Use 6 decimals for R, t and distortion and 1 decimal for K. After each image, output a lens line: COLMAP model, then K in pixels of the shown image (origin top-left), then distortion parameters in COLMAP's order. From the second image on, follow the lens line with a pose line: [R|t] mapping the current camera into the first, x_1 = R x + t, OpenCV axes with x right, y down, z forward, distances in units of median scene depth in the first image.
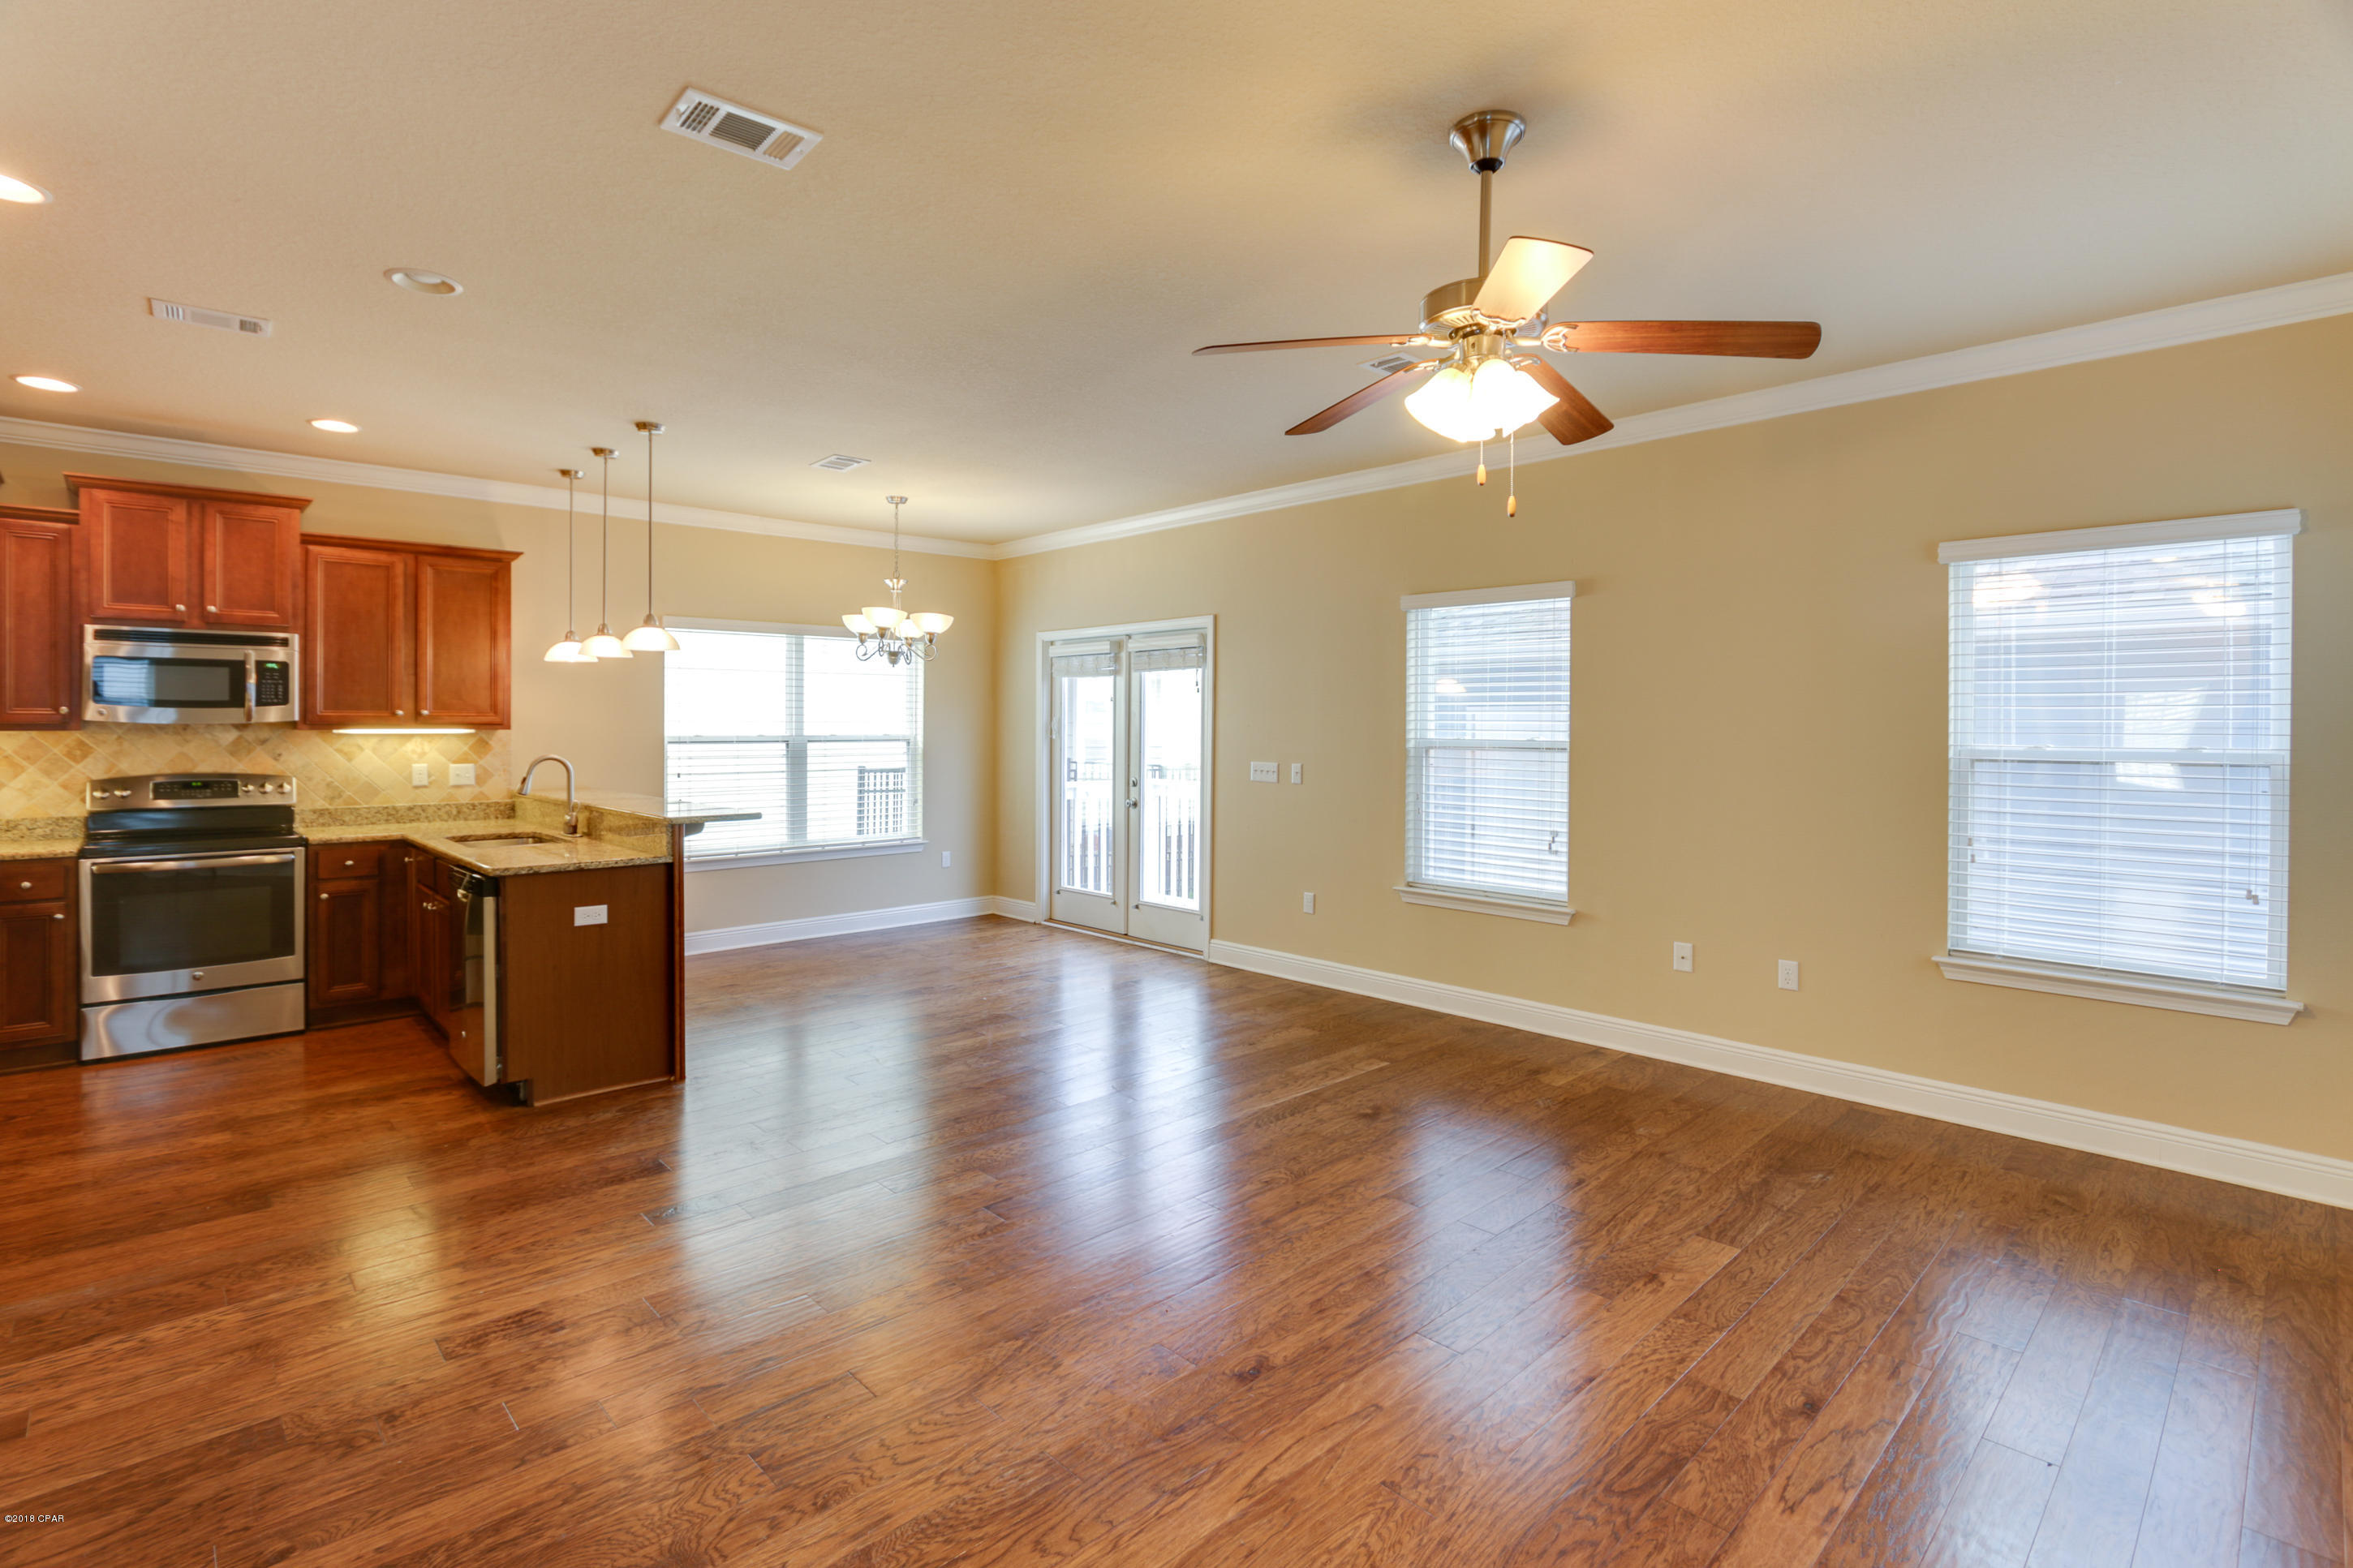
lens RADIAL K [[1119.0, 0, 1157.3], [0, 1119.0, 729.6], [0, 0, 1]] dist [-0.016117, 0.001826]
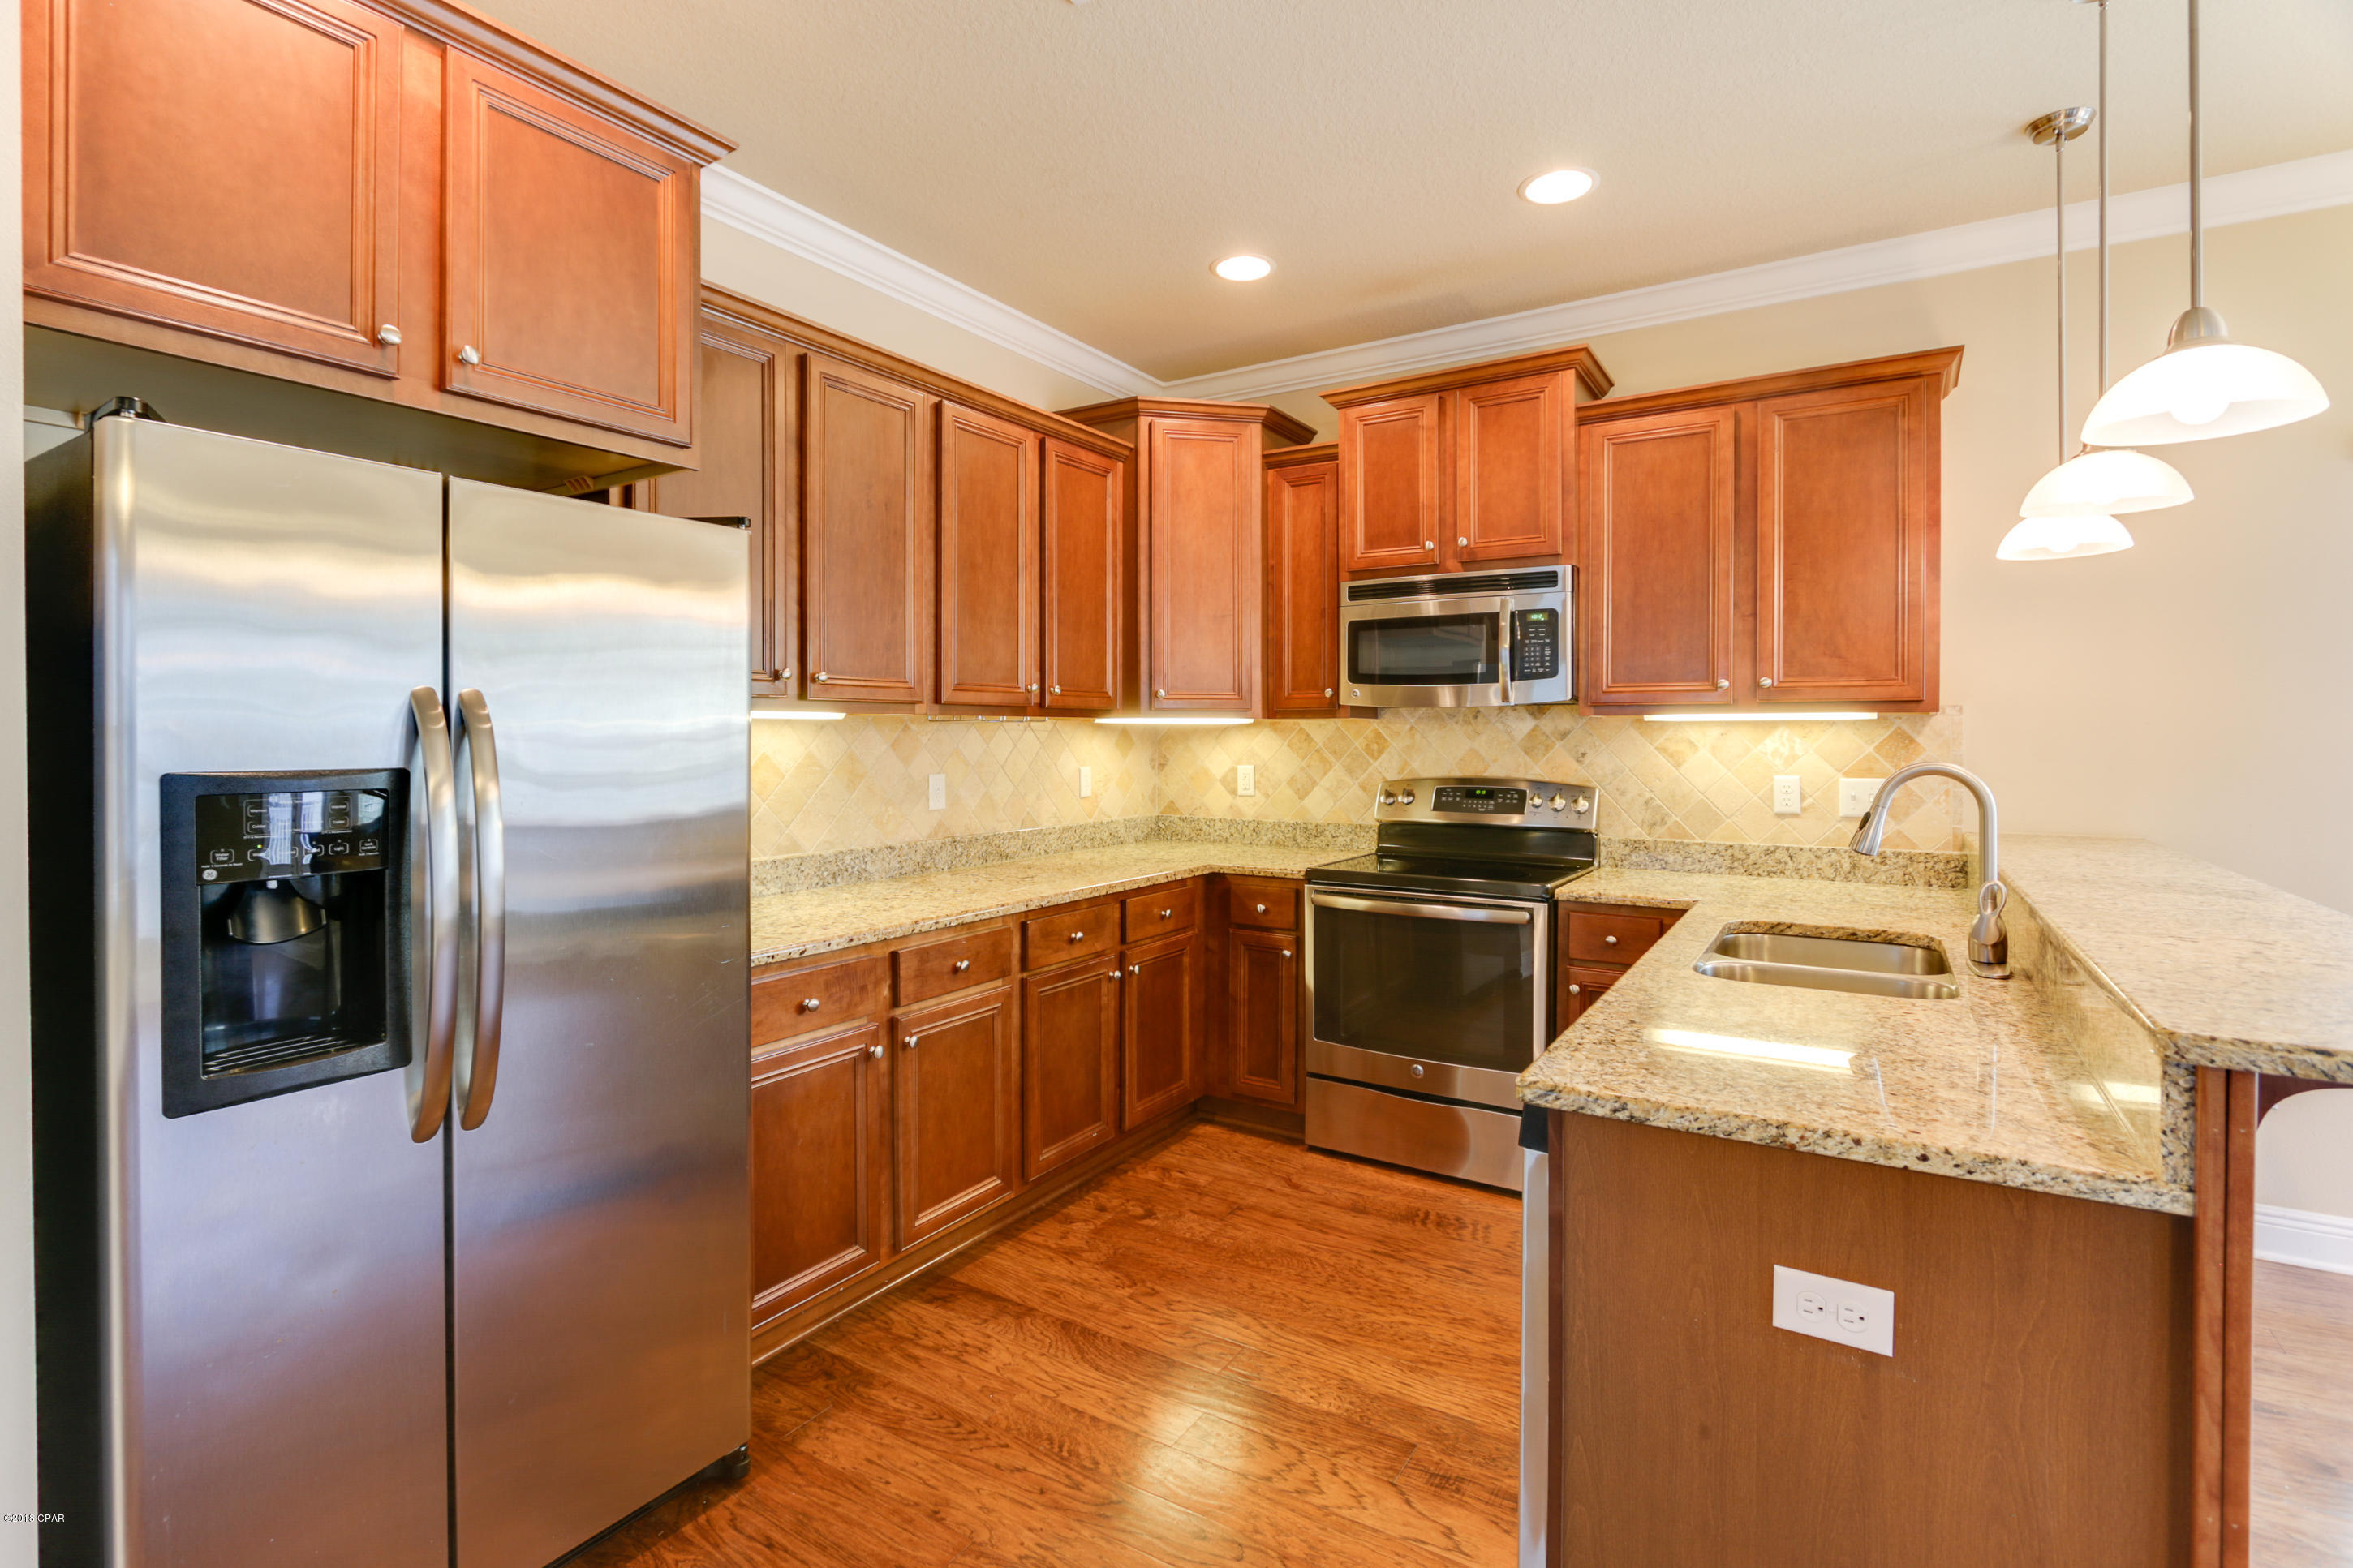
lens RADIAL K [[1119.0, 0, 1135.7], [0, 1119.0, 740.8], [0, 0, 1]] dist [-0.016117, 0.001826]
pose [[0.253515, 0.003590, -0.967325, -0.225049], [-0.002719, 0.999992, 0.002999, 0.014303], [0.967328, 0.001870, 0.253523, 0.613928]]
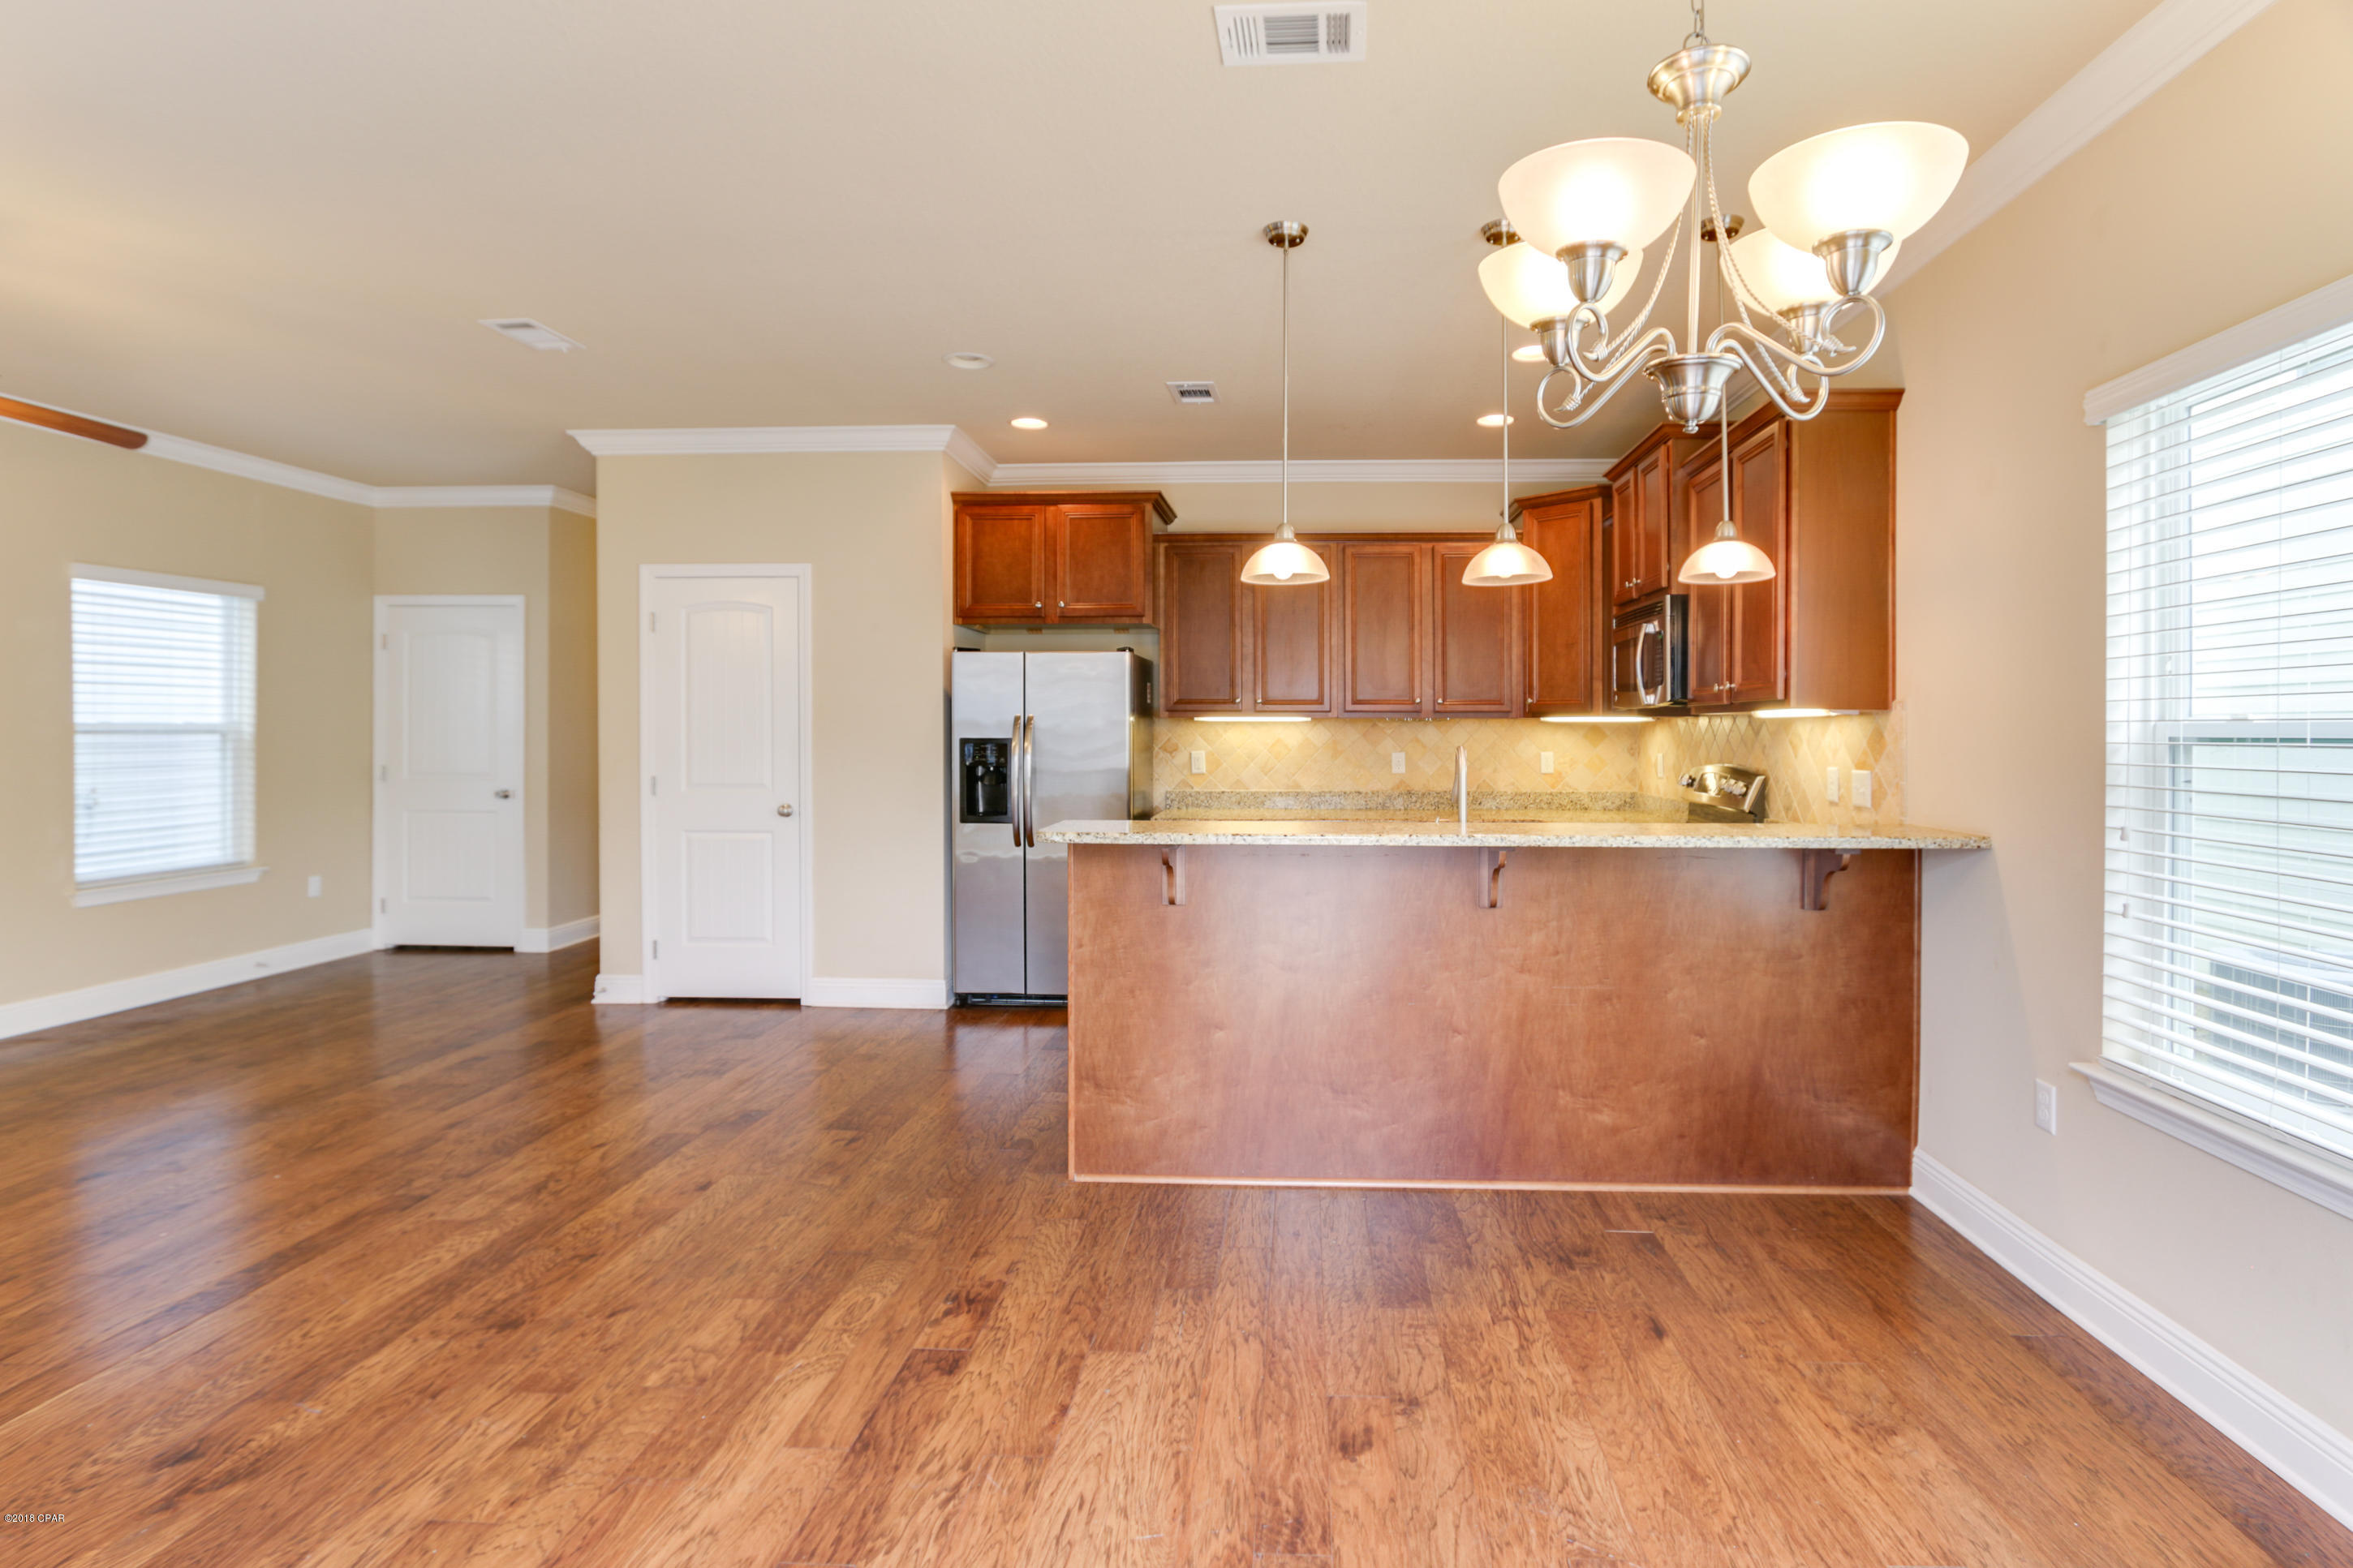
lens RADIAL K [[1119.0, 0, 1236.4], [0, 1119.0, 732.9], [0, 0, 1]] dist [-0.016117, 0.001826]
pose [[-0.713621, -0.001954, -0.700529, 0.018747], [-0.006761, 0.999969, 0.004099, 0.013315], [0.700499, 0.007662, -0.713612, 1.400604]]
